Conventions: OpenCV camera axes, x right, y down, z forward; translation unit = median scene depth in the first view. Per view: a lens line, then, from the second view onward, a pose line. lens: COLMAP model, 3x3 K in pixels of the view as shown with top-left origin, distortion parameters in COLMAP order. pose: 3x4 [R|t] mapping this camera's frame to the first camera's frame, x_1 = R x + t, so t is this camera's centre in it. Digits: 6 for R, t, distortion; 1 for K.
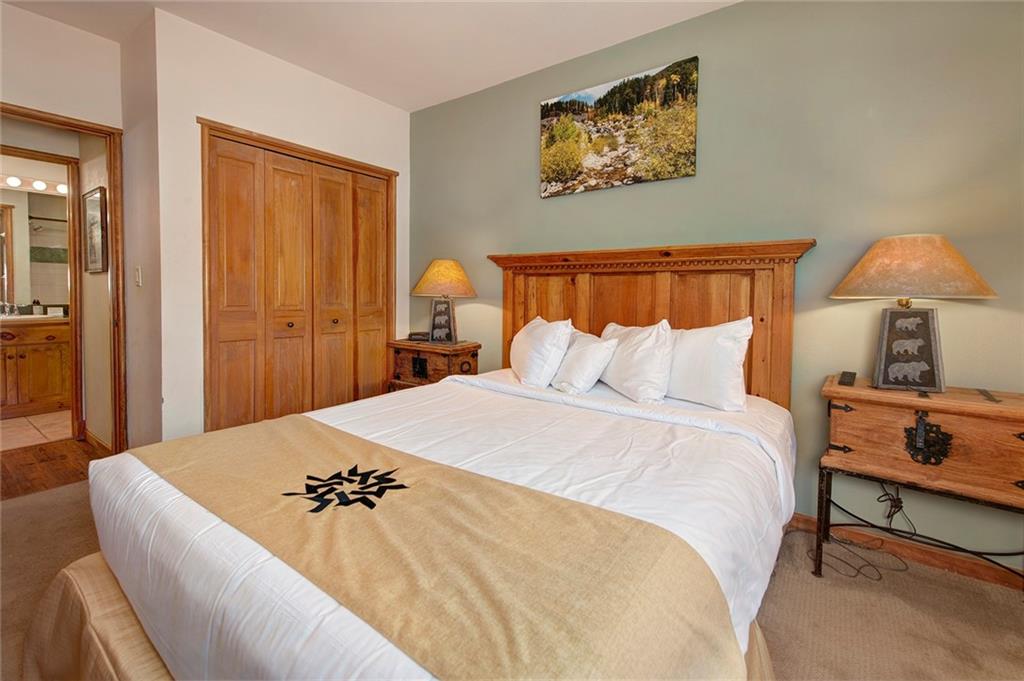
lens RADIAL K [[440.8, 0, 505.2], [0, 440.8, 312.3], [0, 0, 1]] dist [-0.001172, -0.000246]
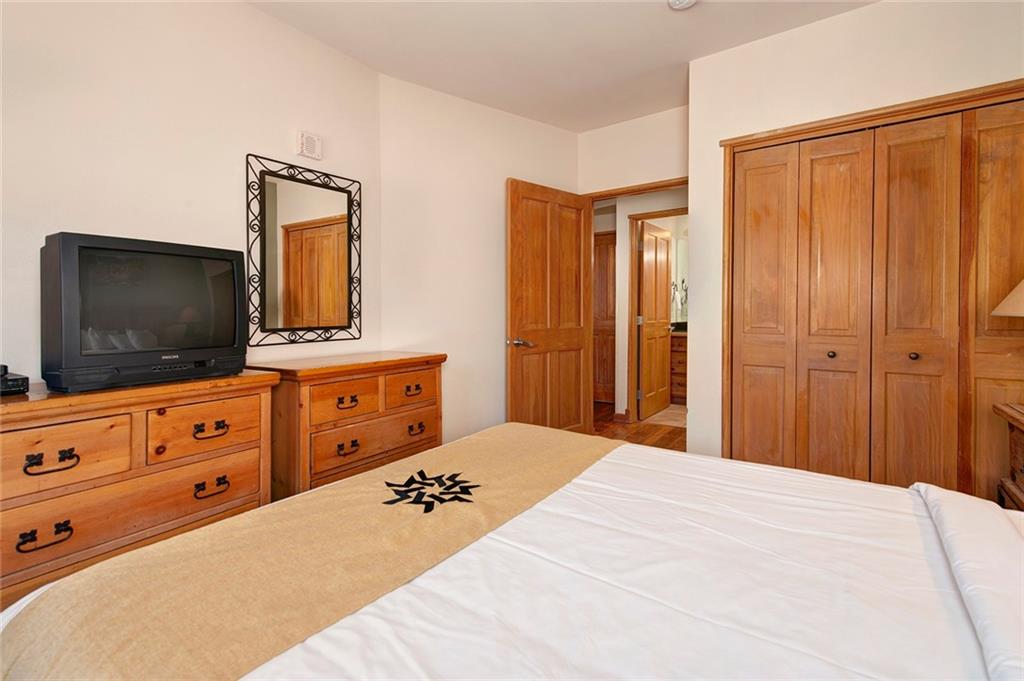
lens RADIAL K [[480.9, 0, 516.3], [0, 480.9, 293.5], [0, 0, 1]] dist [-0.001138, -0.001205]
pose [[0.031314, -0.033106, -0.998961, 0.345176], [-0.030552, 0.998953, -0.034064, -0.033542], [0.999043, 0.031587, 0.030269, 0.446532]]
